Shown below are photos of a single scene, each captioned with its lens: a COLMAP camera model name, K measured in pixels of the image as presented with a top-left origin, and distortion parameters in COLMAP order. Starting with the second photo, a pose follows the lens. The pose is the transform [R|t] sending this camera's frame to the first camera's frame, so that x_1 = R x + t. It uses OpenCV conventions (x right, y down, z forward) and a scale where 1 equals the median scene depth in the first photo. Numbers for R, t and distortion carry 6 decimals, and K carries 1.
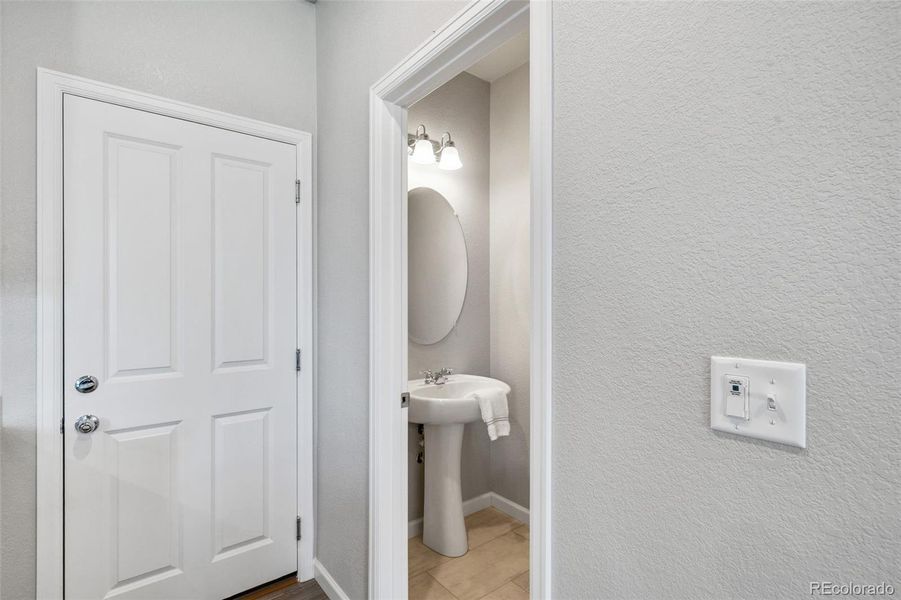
lens RADIAL K [[421.9, 0, 455.0], [0, 421.9, 302.3], [0, 0, 1]] dist [-0.005685, -0.000650]
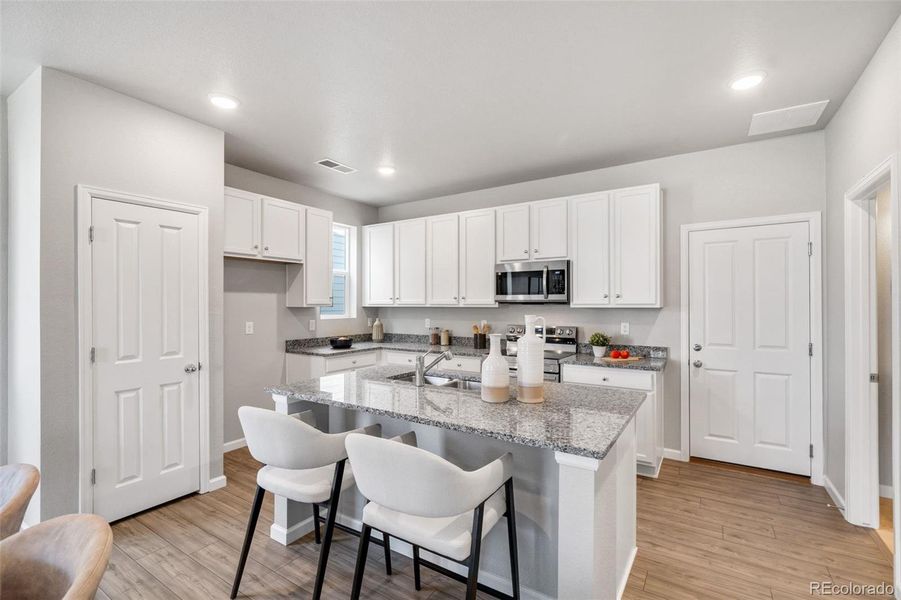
lens RADIAL K [[399.4, 0, 448.3], [0, 399.4, 308.6], [0, 0, 1]] dist [0.002836, 0.000437]
pose [[0.317365, -0.004184, -0.948294, 0.804480], [-0.001729, 0.999986, -0.004991, -0.018141], [0.948302, 0.003224, 0.317354, -1.029026]]
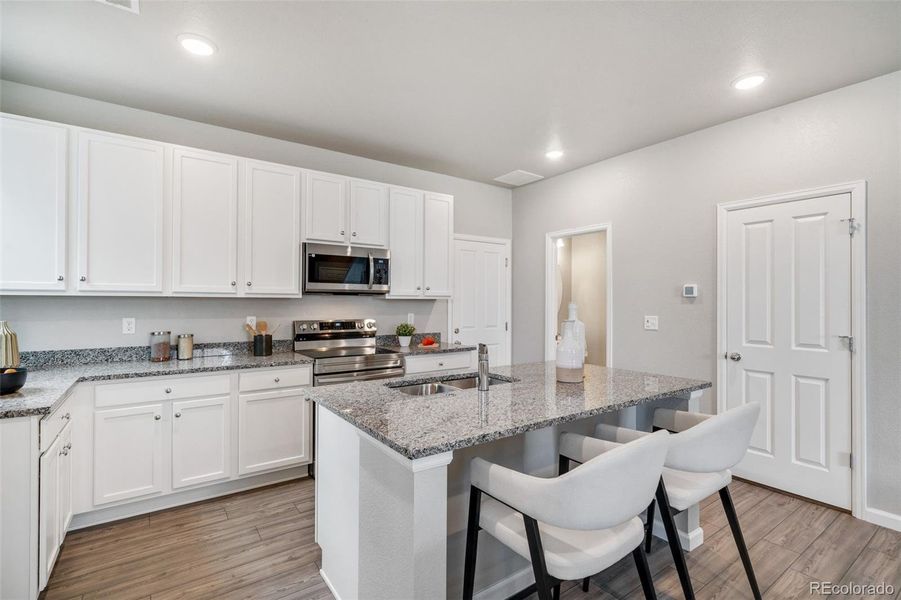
lens RADIAL K [[421.9, 0, 453.9], [0, 421.9, 293.2], [0, 0, 1]] dist [-0.005685, -0.000650]
pose [[0.998410, 0.000061, -0.056377, -0.653676], [-0.000912, 0.999886, -0.015062, -0.033802], [0.056369, 0.015089, 0.998296, -1.949496]]
